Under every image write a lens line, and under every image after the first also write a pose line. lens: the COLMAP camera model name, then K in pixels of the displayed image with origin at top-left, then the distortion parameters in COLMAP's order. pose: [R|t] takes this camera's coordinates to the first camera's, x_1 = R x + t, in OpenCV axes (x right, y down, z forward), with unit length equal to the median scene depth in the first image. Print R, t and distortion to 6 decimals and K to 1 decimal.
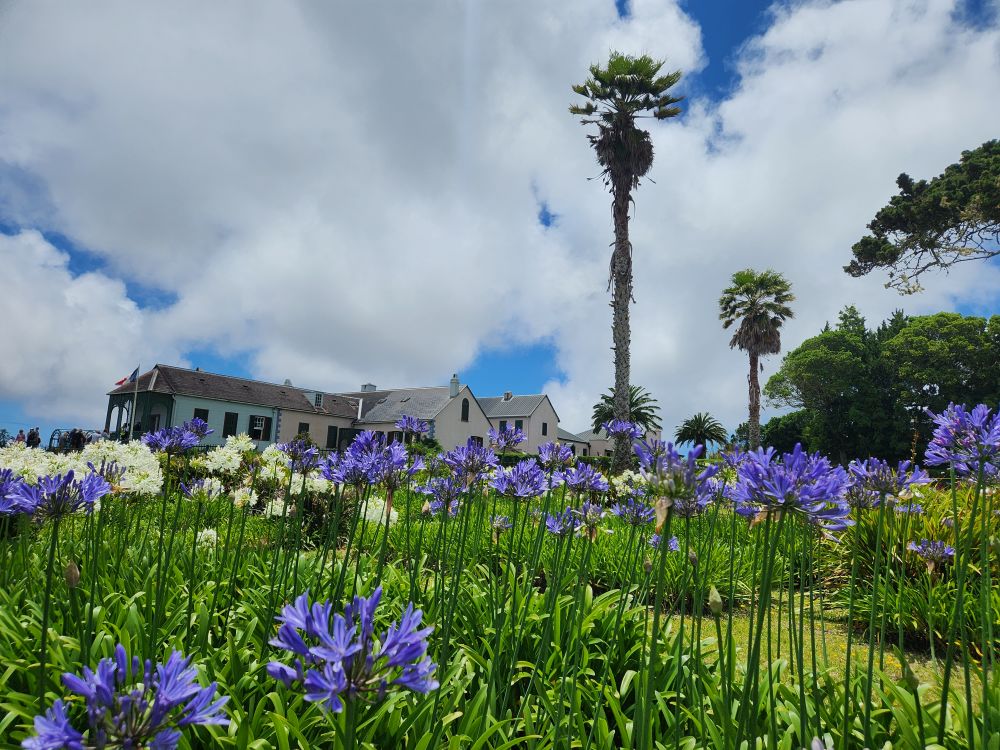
lens RADIAL K [[619.0, 0, 500.0], [0, 619.0, 375.0], [0, 0, 1]] dist [0.033331, 0.000112]
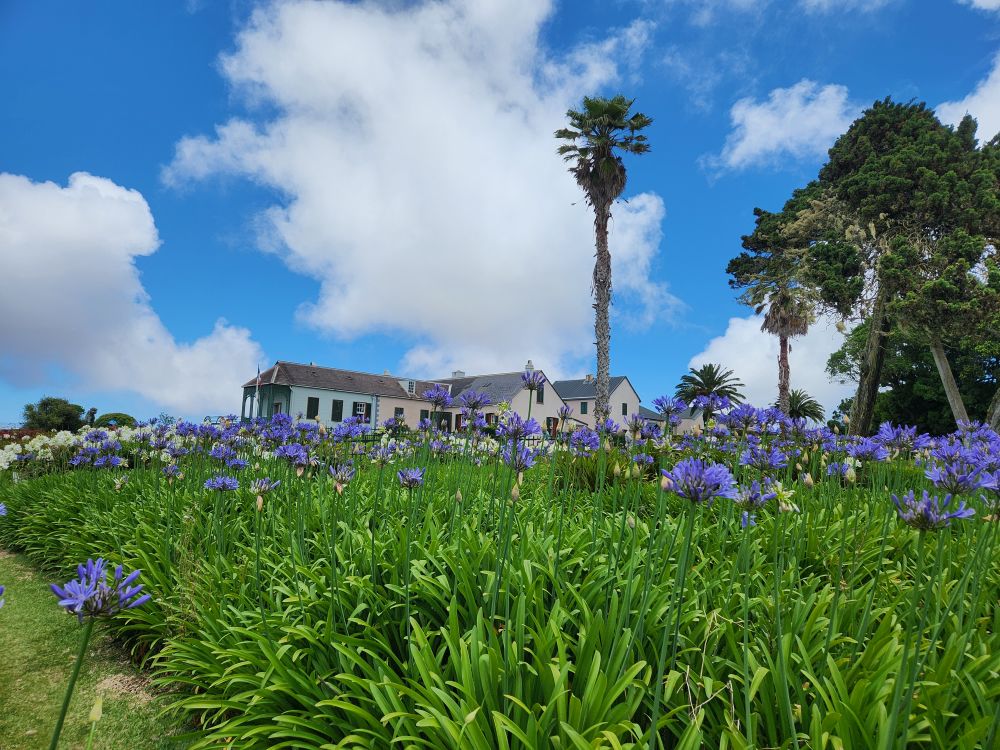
lens RADIAL K [[630.7, 0, 500.0], [0, 630.7, 375.0], [0, 0, 1]] dist [-0.029441, -0.000887]
pose [[0.978436, -0.027200, -0.204750, 0.124296], [0.033916, 0.998993, 0.029363, -0.012058], [0.203746, -0.035675, 0.978374, -0.115030]]
